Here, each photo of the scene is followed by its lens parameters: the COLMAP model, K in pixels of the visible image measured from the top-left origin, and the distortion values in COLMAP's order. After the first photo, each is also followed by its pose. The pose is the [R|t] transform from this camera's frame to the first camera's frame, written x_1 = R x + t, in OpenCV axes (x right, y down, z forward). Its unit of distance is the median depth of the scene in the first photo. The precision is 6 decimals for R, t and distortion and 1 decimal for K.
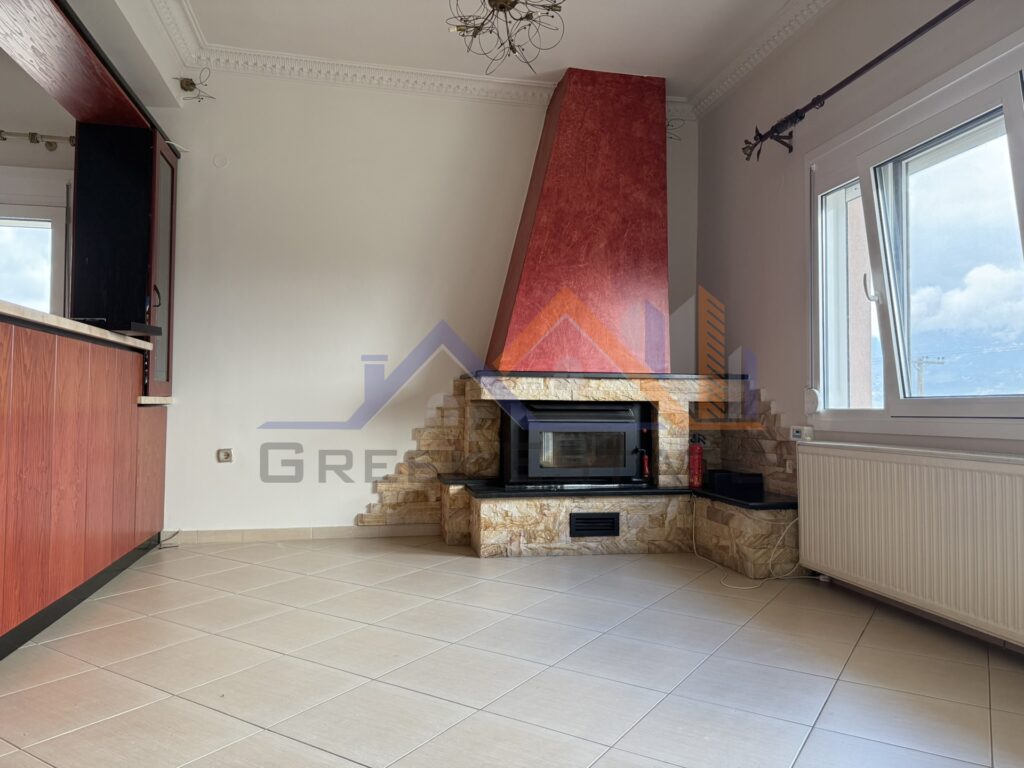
lens RADIAL K [[722.3, 0, 520.3], [0, 722.3, 388.6], [0, 0, 1]] dist [0.117032, -0.119881]
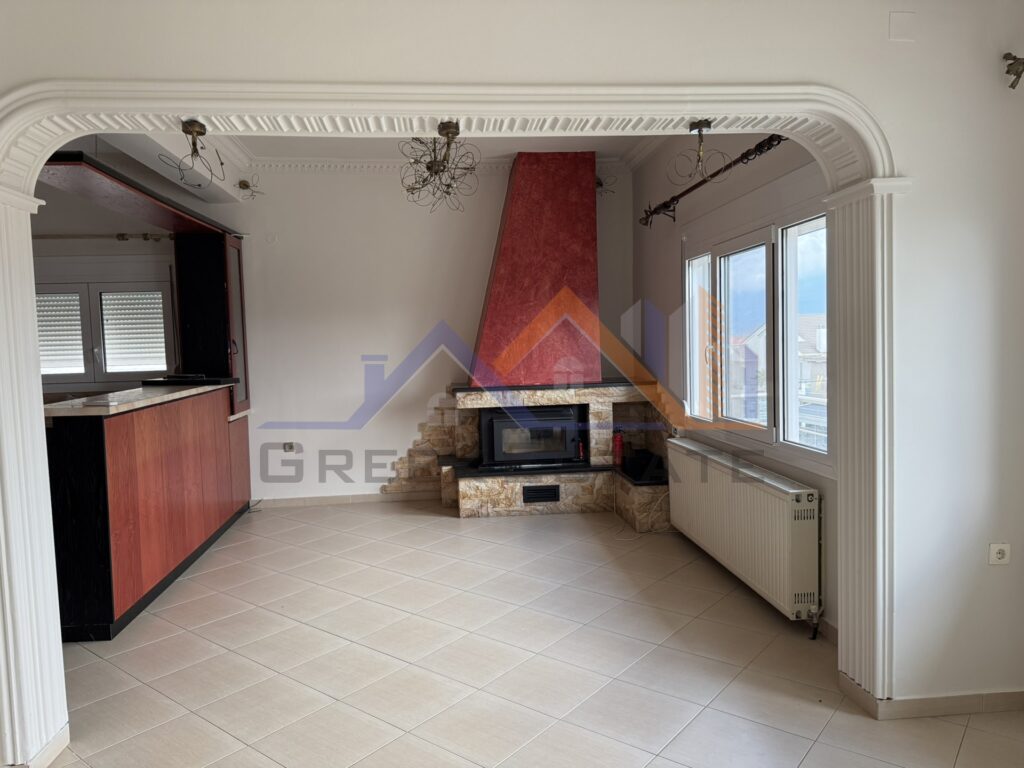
lens RADIAL K [[718.8, 0, 512.2], [0, 718.8, 394.5], [0, 0, 1]] dist [0.116489, -0.139800]
pose [[0.993501, -0.025621, -0.110902, 0.201247], [0.036974, 0.994143, 0.101553, -0.145396], [0.107650, -0.104994, 0.988629, -0.361965]]
